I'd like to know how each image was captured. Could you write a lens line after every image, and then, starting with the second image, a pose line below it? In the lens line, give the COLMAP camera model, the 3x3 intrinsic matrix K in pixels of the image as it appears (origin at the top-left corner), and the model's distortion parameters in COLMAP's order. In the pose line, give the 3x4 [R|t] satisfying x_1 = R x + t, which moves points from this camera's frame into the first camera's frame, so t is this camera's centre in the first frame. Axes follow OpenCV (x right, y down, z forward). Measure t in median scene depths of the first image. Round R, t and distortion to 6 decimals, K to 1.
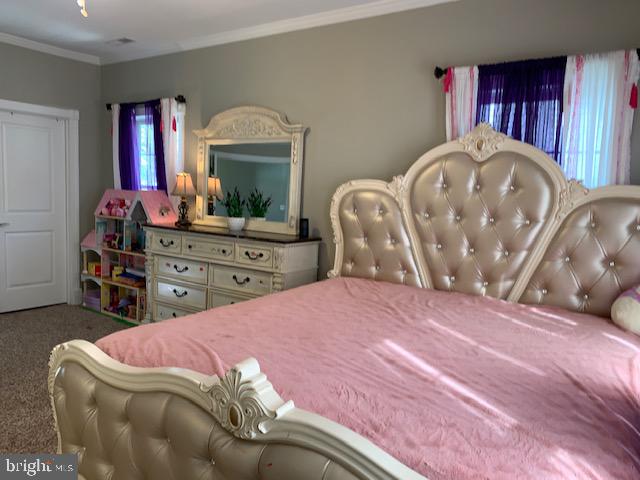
lens RADIAL K [[484.9, 0, 332.4], [0, 484.9, 269.5], [0, 0, 1]] dist [0.007779, 0.003900]
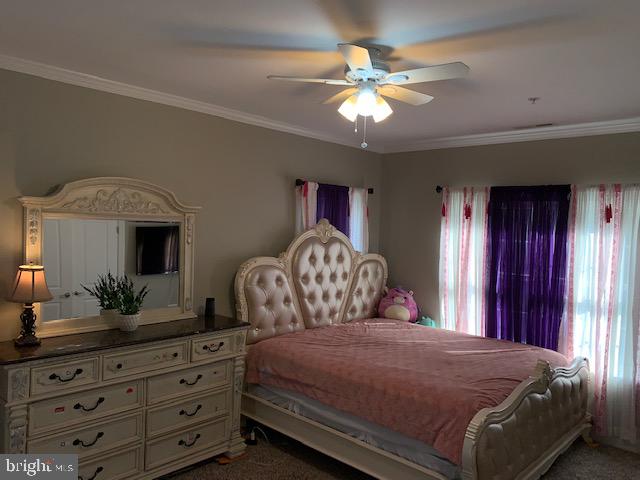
lens RADIAL K [[488.3, 0, 320.0], [0, 488.3, 240.0], [0, 0, 1]] dist [0.072383, -0.104526]
pose [[0.167500, -0.072944, 0.983170, -0.992690], [0.122875, 0.991028, 0.052594, -0.245386], [-0.978185, 0.111997, 0.174960, 0.568714]]
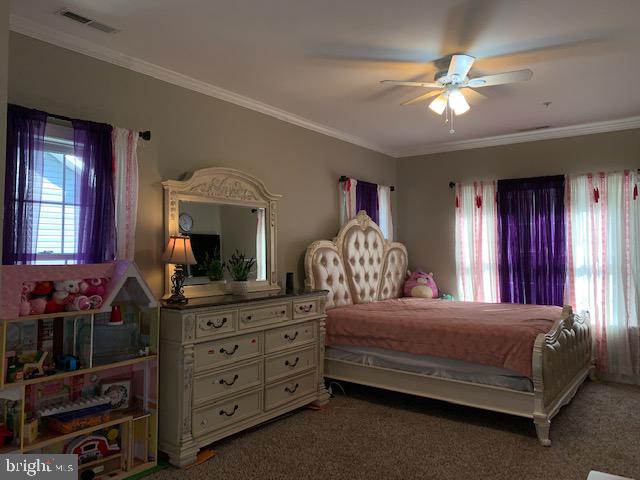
lens RADIAL K [[485.7, 0, 329.4], [0, 485.7, 232.6], [0, 0, 1]] dist [0.111971, -0.172117]
pose [[0.040088, -0.011783, 0.999127, -1.216247], [0.155217, 0.987866, 0.005422, -0.189653], [-0.987067, 0.154864, 0.041431, 0.819129]]
